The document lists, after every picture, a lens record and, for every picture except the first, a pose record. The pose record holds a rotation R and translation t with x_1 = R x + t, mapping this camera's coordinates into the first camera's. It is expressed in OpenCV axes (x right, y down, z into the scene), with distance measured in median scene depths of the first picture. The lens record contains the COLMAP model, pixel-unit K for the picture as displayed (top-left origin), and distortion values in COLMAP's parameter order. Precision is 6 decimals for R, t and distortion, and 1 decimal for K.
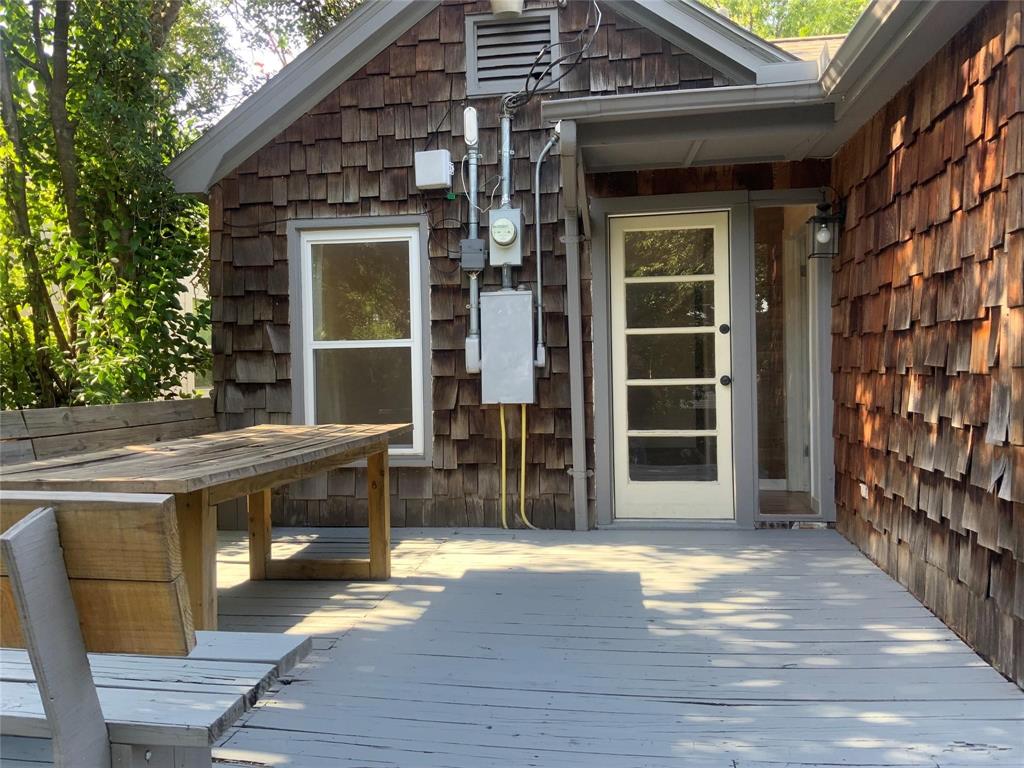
lens RADIAL K [[855.5, 0, 512.0], [0, 855.5, 384.0], [0, 0, 1]] dist [0.131145, -0.217824]
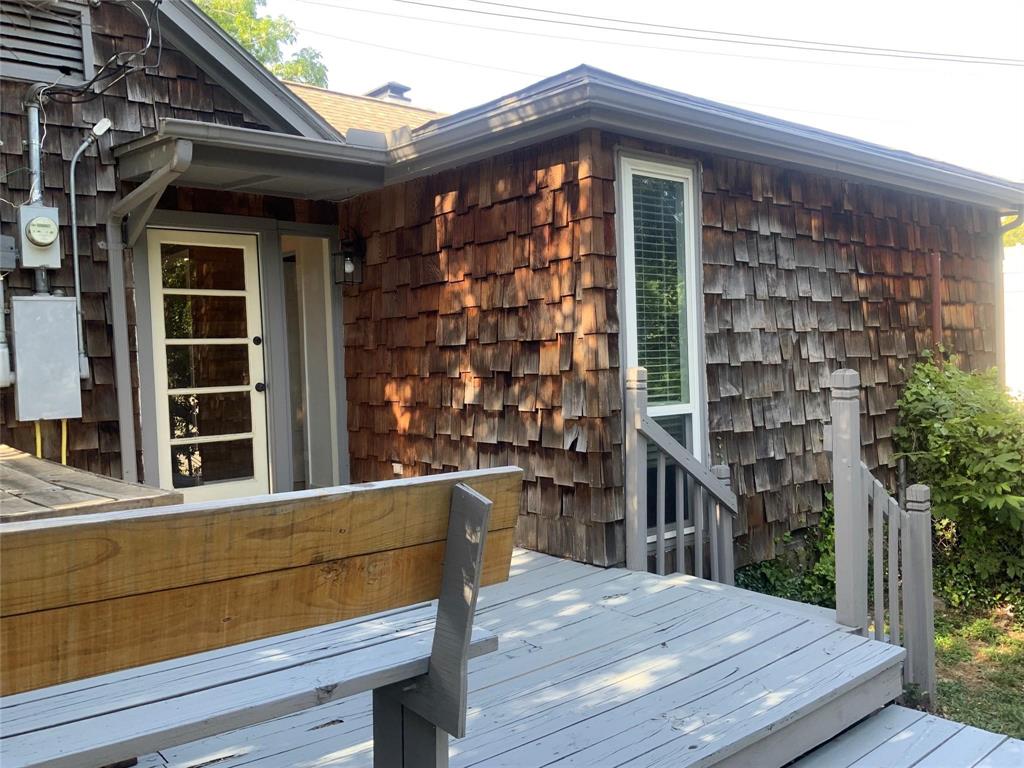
lens RADIAL K [[855.5, 0, 512.0], [0, 855.5, 384.0], [0, 0, 1]] dist [0.131145, -0.217824]
pose [[0.667662, -0.027262, 0.743966, -0.365220], [0.033489, 0.999417, 0.006568, -0.004463], [-0.743711, 0.020530, 0.668186, 0.013044]]
